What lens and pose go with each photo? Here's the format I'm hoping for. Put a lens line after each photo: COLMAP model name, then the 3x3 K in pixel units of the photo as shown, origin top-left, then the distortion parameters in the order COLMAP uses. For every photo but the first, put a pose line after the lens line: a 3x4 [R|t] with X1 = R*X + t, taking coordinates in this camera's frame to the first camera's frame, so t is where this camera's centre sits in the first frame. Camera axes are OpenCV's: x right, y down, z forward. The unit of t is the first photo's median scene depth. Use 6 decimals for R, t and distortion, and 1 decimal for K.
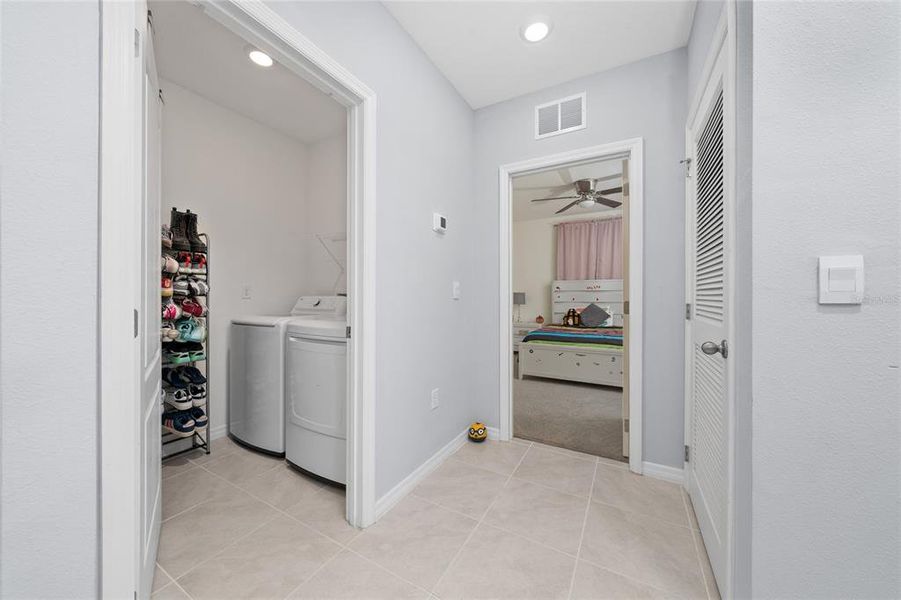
lens RADIAL K [[316.0, 0, 447.2], [0, 316.0, 296.2], [0, 0, 1]] dist [-0.001492, -0.000087]
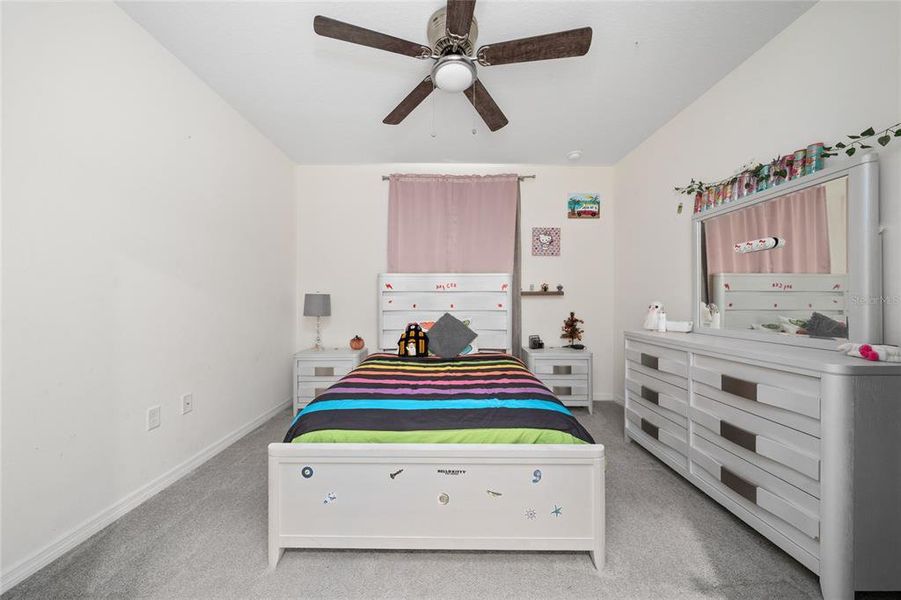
lens RADIAL K [[316.0, 0, 447.2], [0, 316.0, 299.6], [0, 0, 1]] dist [-0.001492, -0.000087]
pose [[0.868989, 0.001521, 0.494830, 0.183817], [0.001358, 0.999984, -0.005459, 0.001496], [-0.494830, 0.005416, 0.868973, 0.519398]]
